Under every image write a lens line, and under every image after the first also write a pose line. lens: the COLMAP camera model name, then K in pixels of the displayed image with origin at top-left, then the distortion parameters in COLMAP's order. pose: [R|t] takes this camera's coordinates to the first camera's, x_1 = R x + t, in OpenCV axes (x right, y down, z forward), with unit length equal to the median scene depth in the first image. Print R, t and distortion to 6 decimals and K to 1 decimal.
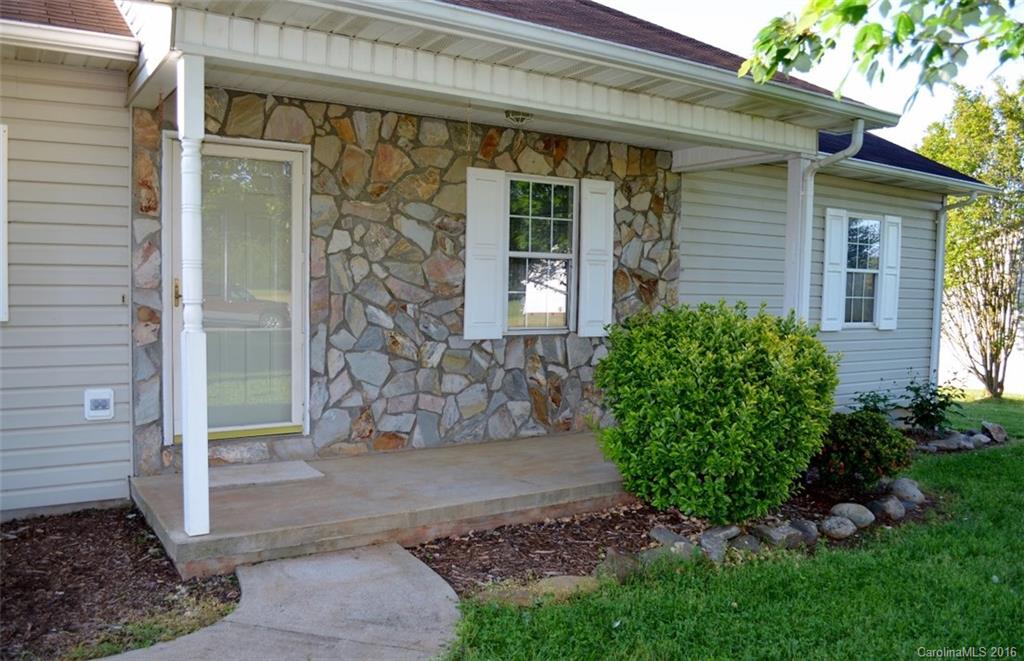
lens RADIAL K [[812.5, 0, 509.0], [0, 812.5, 332.1], [0, 0, 1]] dist [-0.063115, -0.000529]
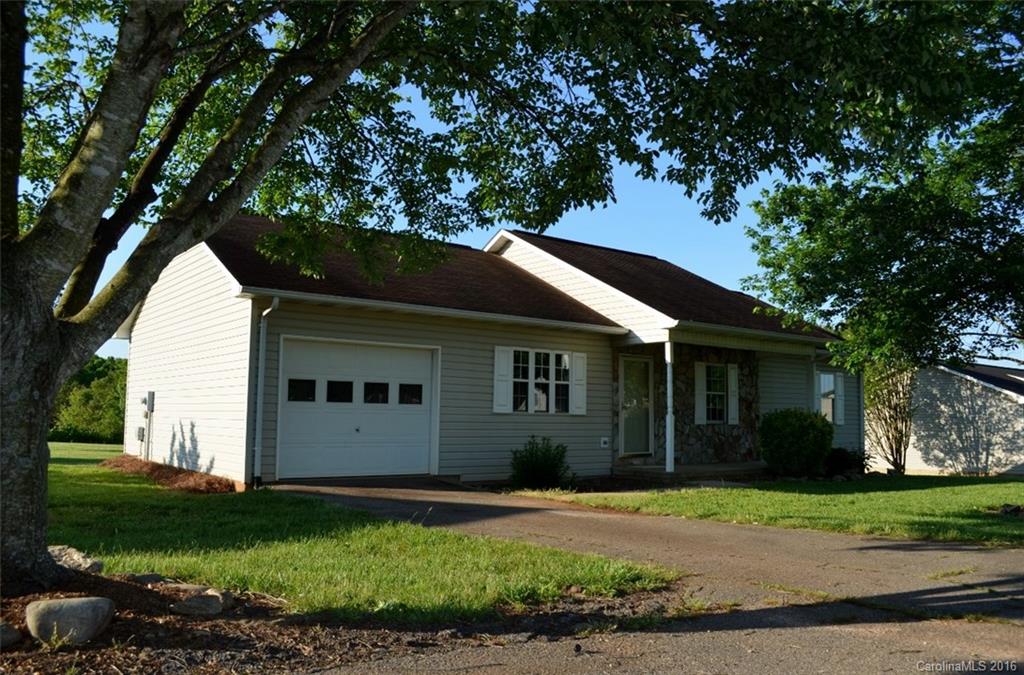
lens RADIAL K [[791.1, 0, 514.5], [0, 791.1, 338.5], [0, 0, 1]] dist [-0.055238, -0.002360]
pose [[0.996978, 0.001435, 0.077666, -0.761956], [0.010564, 0.988037, -0.153858, 0.110116], [-0.076958, 0.154213, 0.985036, -1.410196]]
